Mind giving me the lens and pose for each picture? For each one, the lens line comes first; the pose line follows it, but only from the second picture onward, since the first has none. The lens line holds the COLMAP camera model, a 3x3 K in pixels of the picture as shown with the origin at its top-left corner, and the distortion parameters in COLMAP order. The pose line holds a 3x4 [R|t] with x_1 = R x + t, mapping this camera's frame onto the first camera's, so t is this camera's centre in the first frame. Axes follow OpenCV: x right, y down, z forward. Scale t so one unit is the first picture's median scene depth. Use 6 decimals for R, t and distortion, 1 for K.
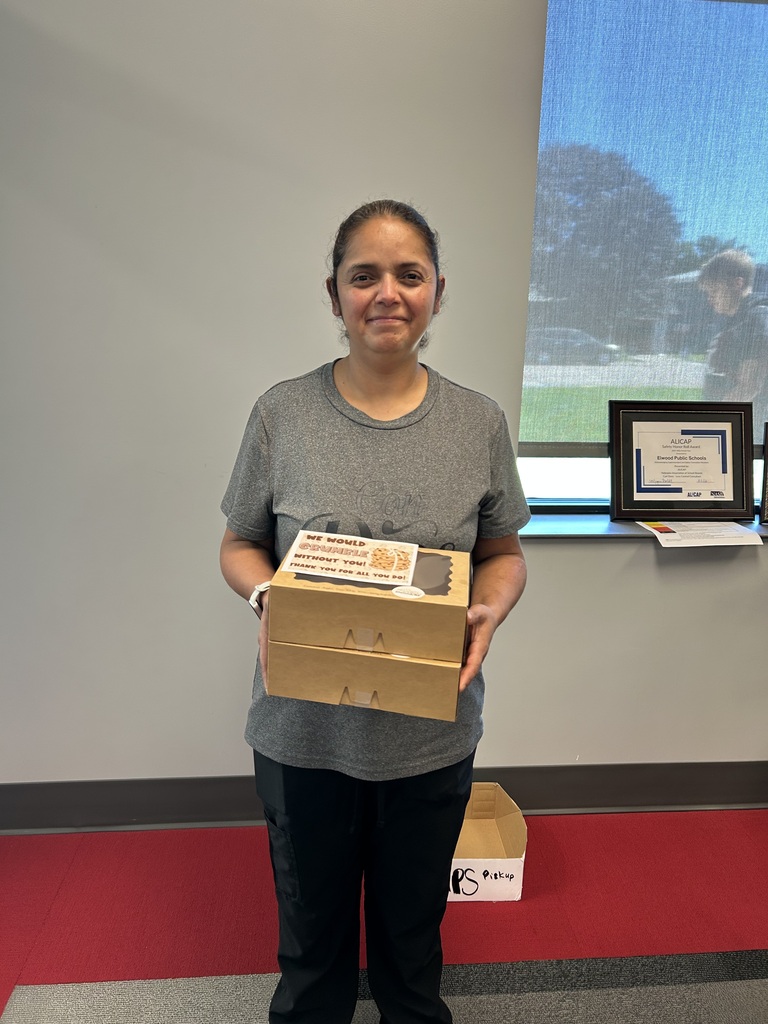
lens RADIAL K [[797.6, 0, 384.0], [0, 797.6, 512.0], [0, 0, 1]] dist [0.007217, 0.000965]
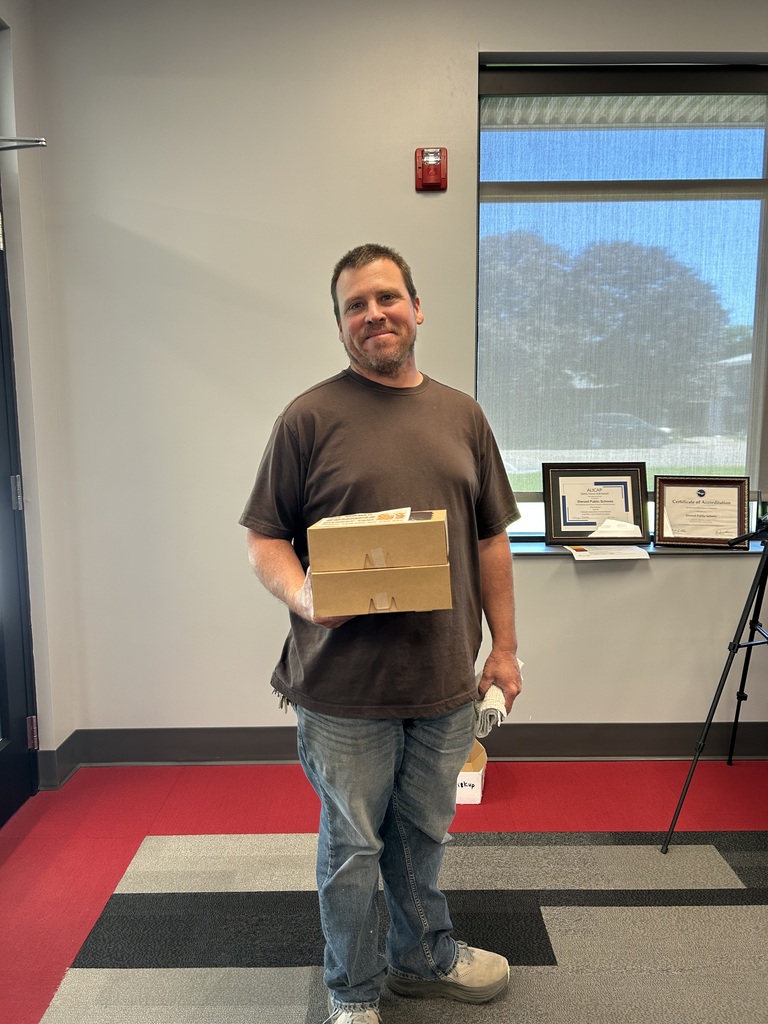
lens RADIAL K [[781.7, 0, 379.7], [0, 781.7, 517.9], [0, 0, 1]] dist [0.030821, -0.034607]
pose [[0.996453, -0.018584, -0.082073, 0.102401], [0.010204, 0.994797, -0.101362, 0.100181], [0.083530, 0.100165, 0.991458, -0.421830]]
